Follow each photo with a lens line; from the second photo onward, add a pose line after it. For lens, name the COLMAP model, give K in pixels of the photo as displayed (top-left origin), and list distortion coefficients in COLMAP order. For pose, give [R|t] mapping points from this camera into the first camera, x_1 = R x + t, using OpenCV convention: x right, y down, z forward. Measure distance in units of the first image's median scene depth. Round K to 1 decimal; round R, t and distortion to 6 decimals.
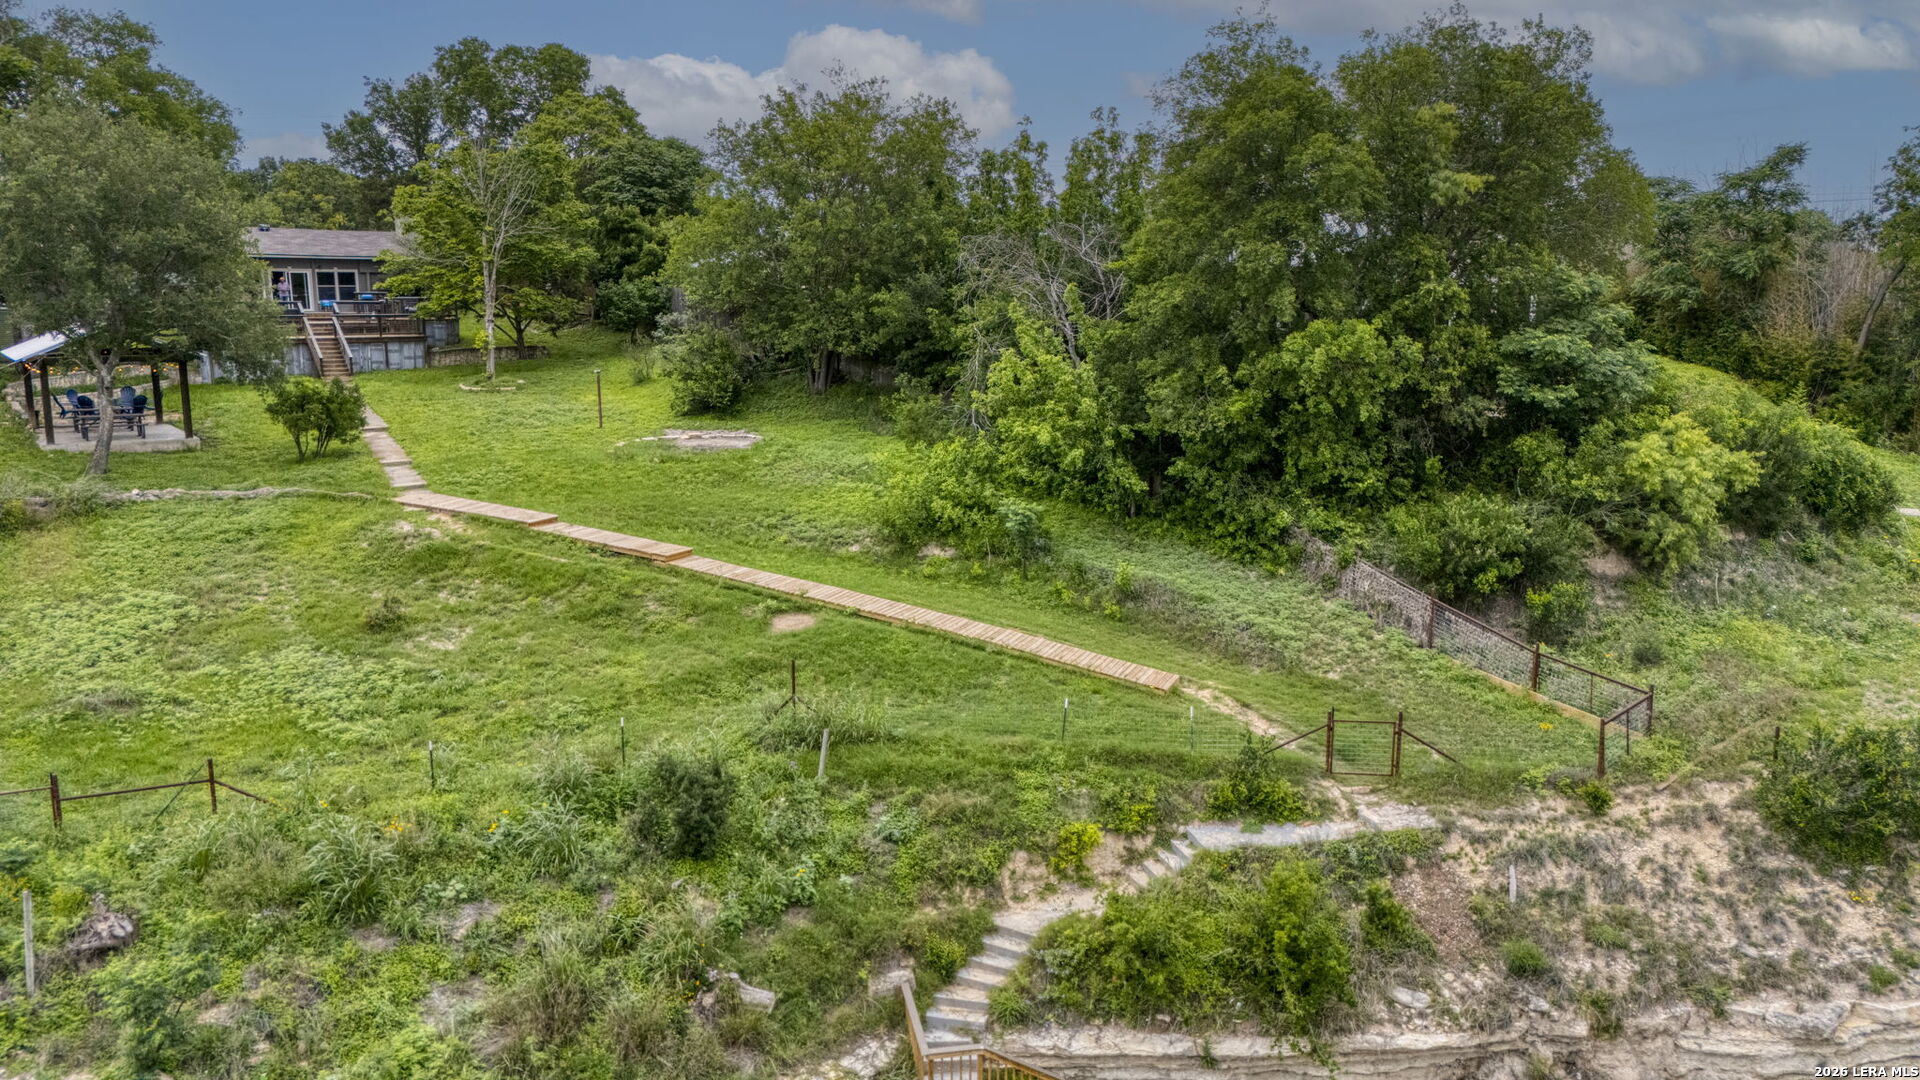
lens RADIAL K [[1400.2, 0, 964.8], [0, 1400.2, 544.2], [0, 0, 1]] dist [0.072370, -0.070236]
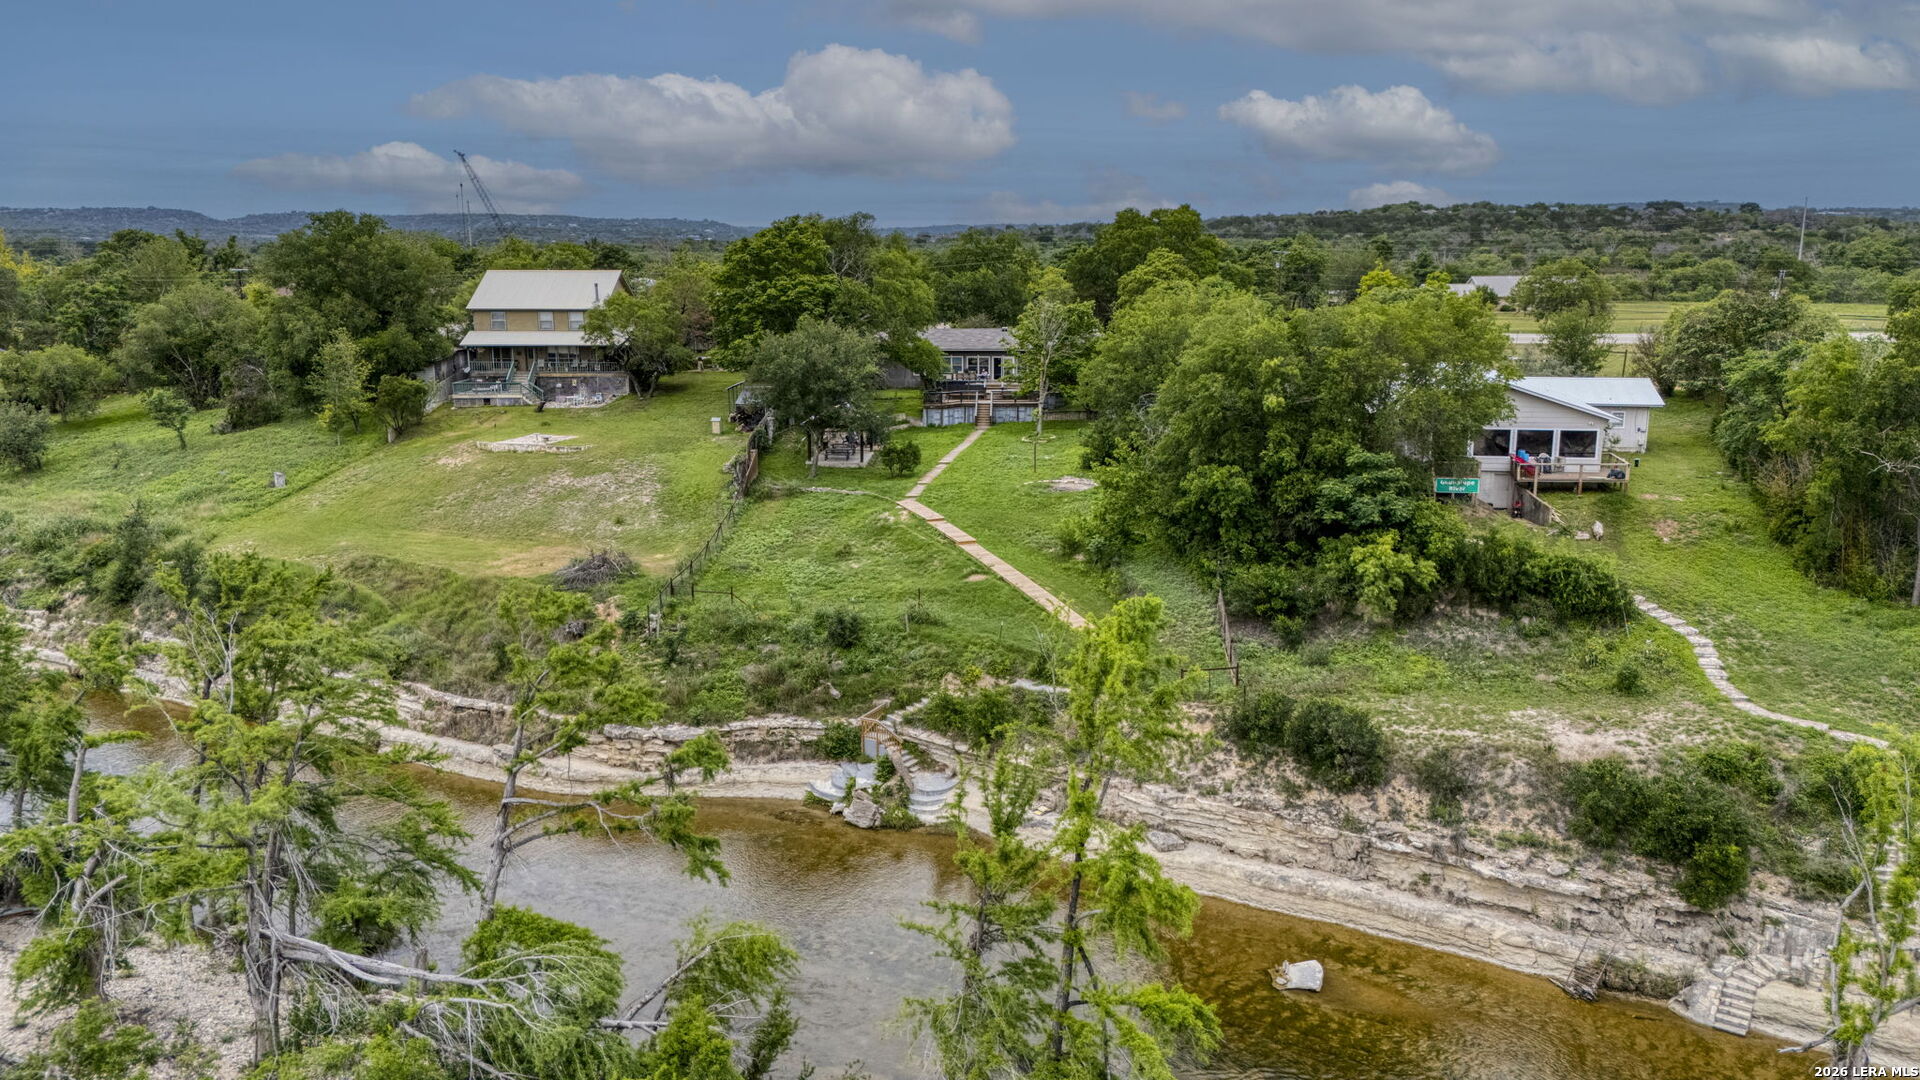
lens RADIAL K [[1400.2, 0, 970.5], [0, 1400.2, 539.6], [0, 0, 1]] dist [0.072370, -0.070236]
pose [[0.761570, 0.125751, -0.635765, 1.614161], [-0.113982, 0.991693, 0.059615, -0.173284], [0.637981, 0.027065, 0.769577, -0.921880]]
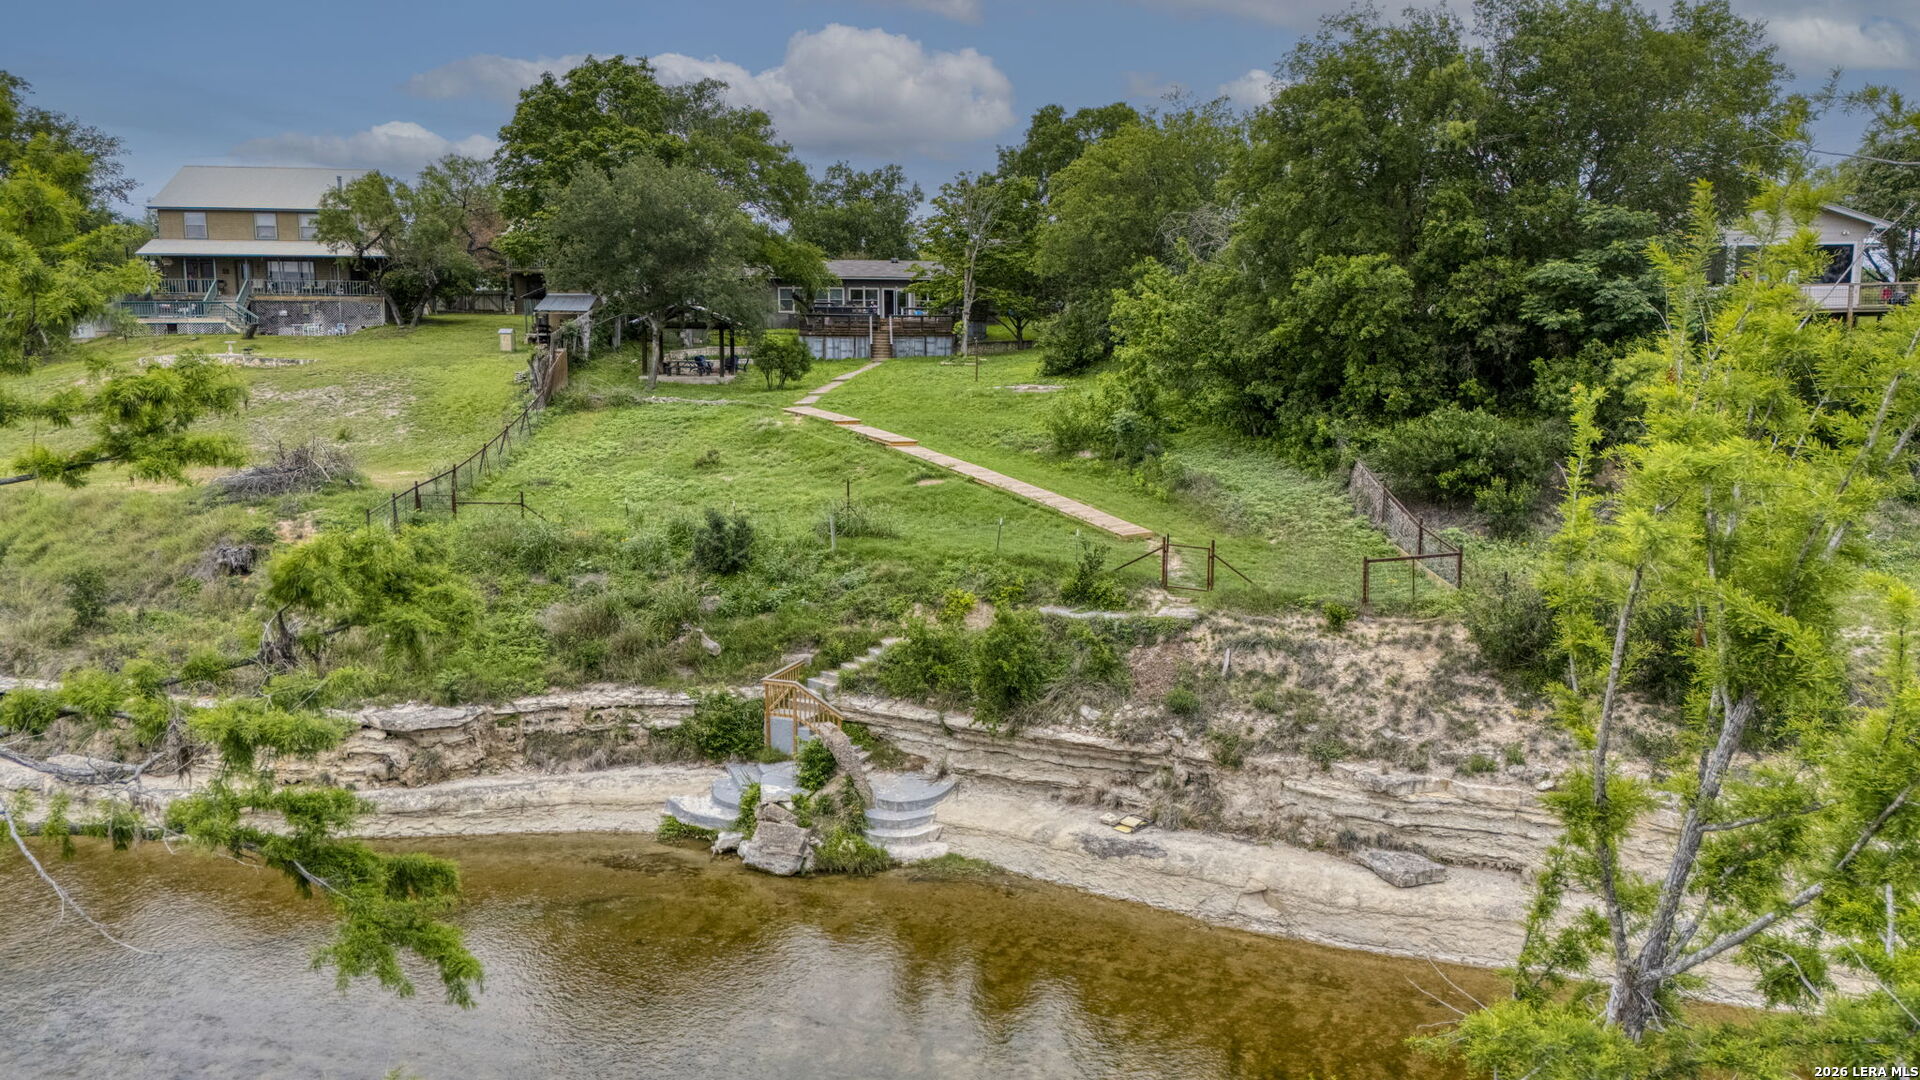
lens RADIAL K [[1400.2, 0, 964.5], [0, 1400.2, 545.0], [0, 0, 1]] dist [0.072370, -0.070236]
pose [[0.835597, 0.073503, -0.544404, 0.844444], [-0.099106, 0.994918, -0.017788, 0.174592], [0.540330, 0.068817, 0.838635, -0.192334]]
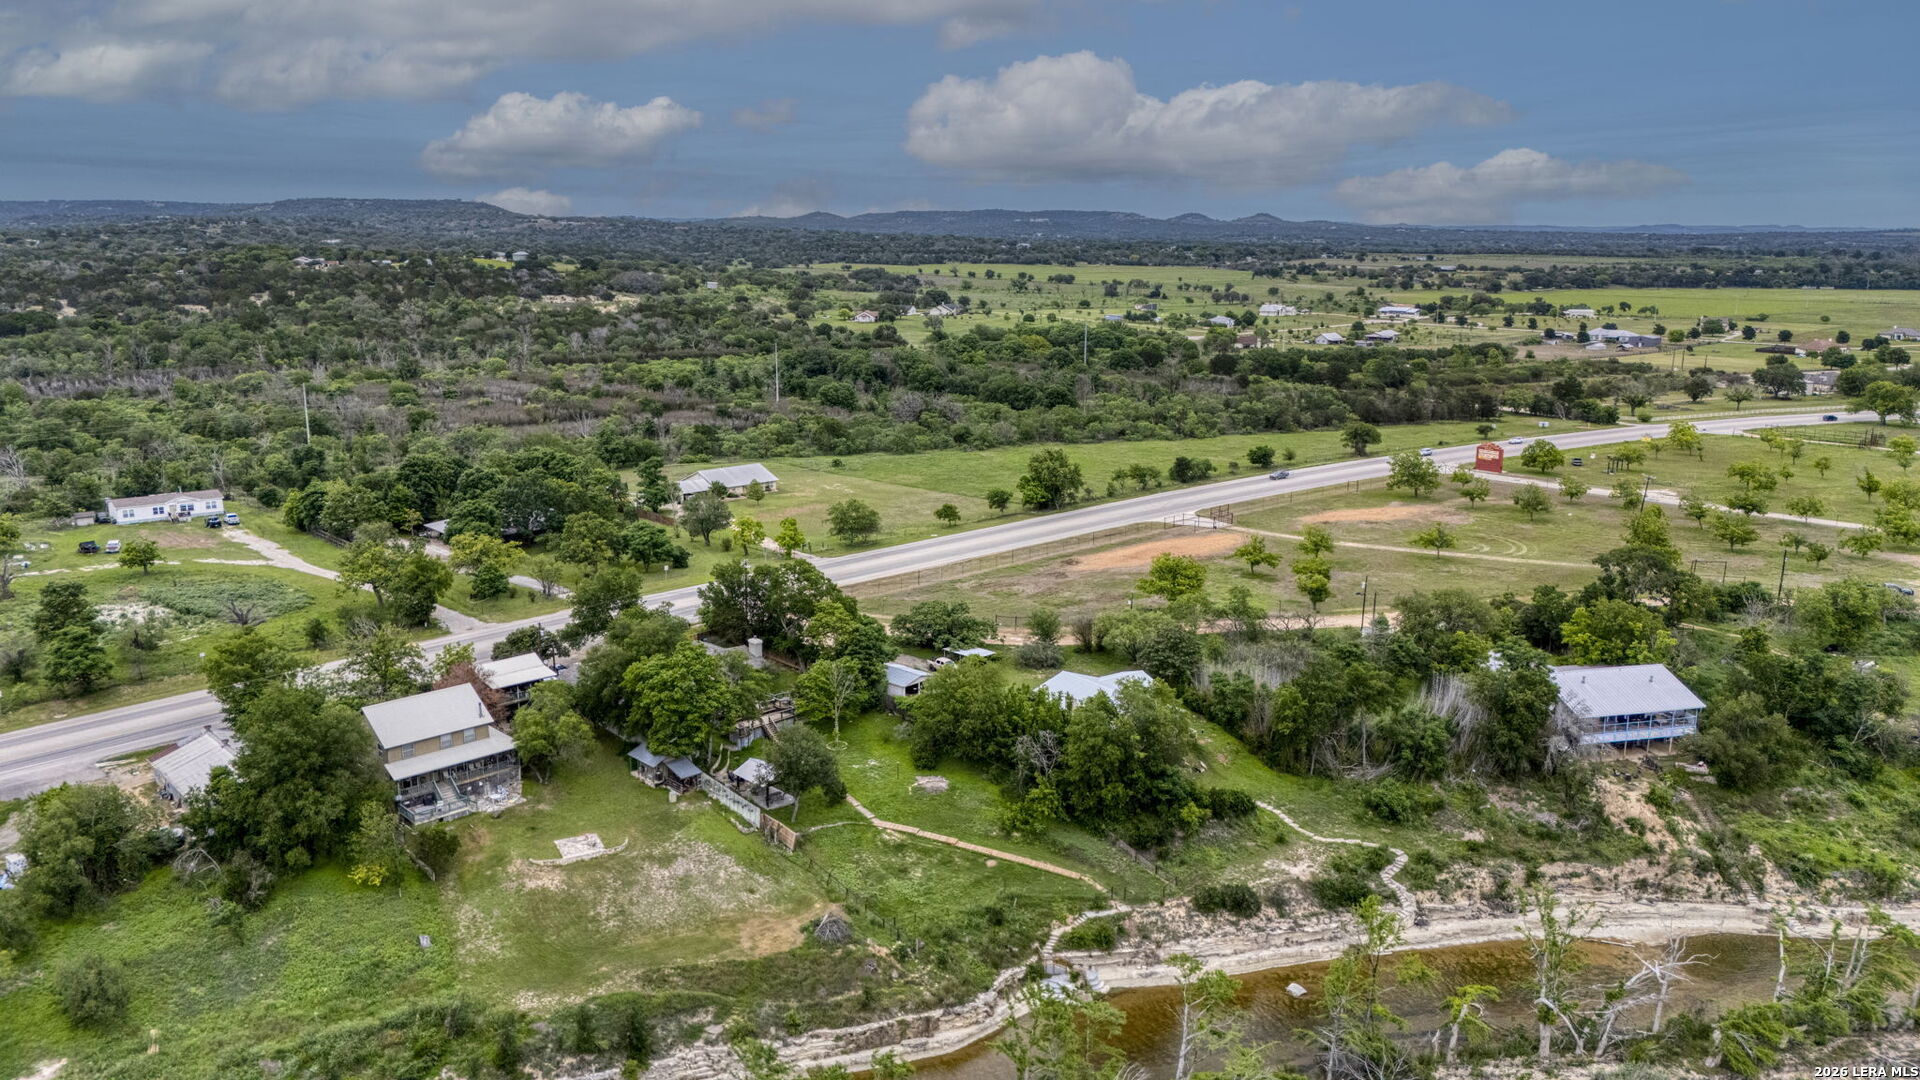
lens RADIAL K [[1400.2, 0, 964.2], [0, 1400.2, 542.8], [0, 0, 1]] dist [0.072370, -0.070236]
pose [[0.993146, -0.021729, 0.114840, -0.854810], [0.017481, 0.999130, 0.037873, -1.372199], [-0.115563, -0.035606, 0.992662, -4.071189]]
